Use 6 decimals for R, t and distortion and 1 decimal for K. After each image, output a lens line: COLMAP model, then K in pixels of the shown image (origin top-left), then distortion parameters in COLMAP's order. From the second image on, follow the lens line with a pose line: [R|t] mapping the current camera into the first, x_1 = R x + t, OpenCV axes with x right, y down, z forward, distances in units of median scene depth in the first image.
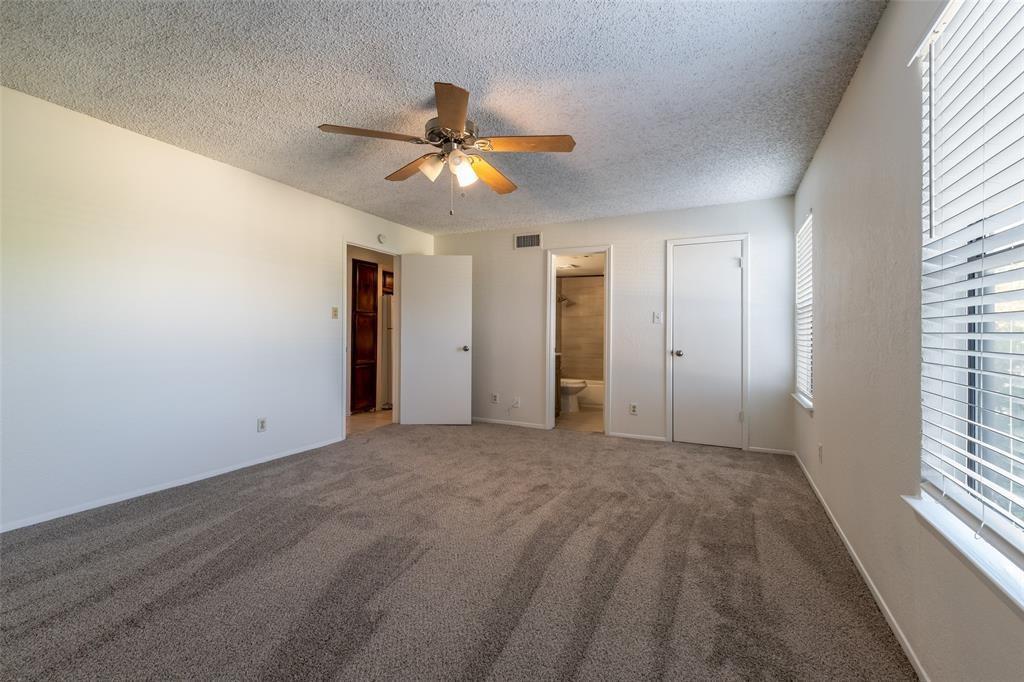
lens RADIAL K [[439.8, 0, 512.0], [0, 439.8, 341.0], [0, 0, 1]] dist [-0.004467, -0.000151]
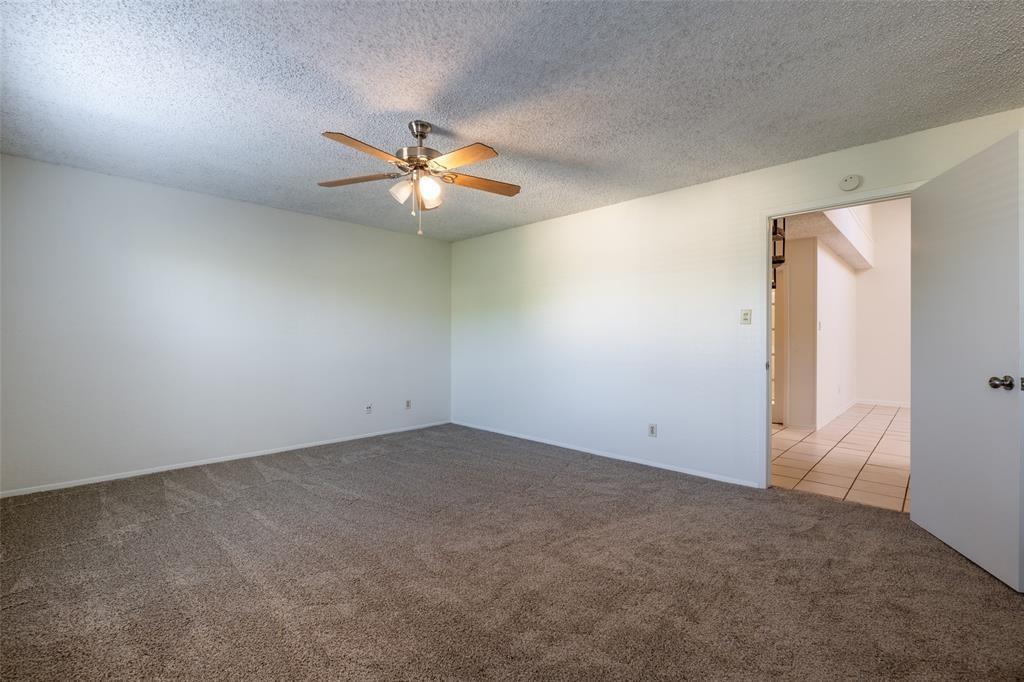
lens RADIAL K [[439.8, 0, 512.0], [0, 439.8, 341.0], [0, 0, 1]] dist [-0.004467, -0.000151]
pose [[-0.300616, -0.008173, -0.953710, 0.531571], [-0.016080, 0.999865, -0.003500, -0.013425], [0.953610, 0.014283, -0.300707, 0.983636]]
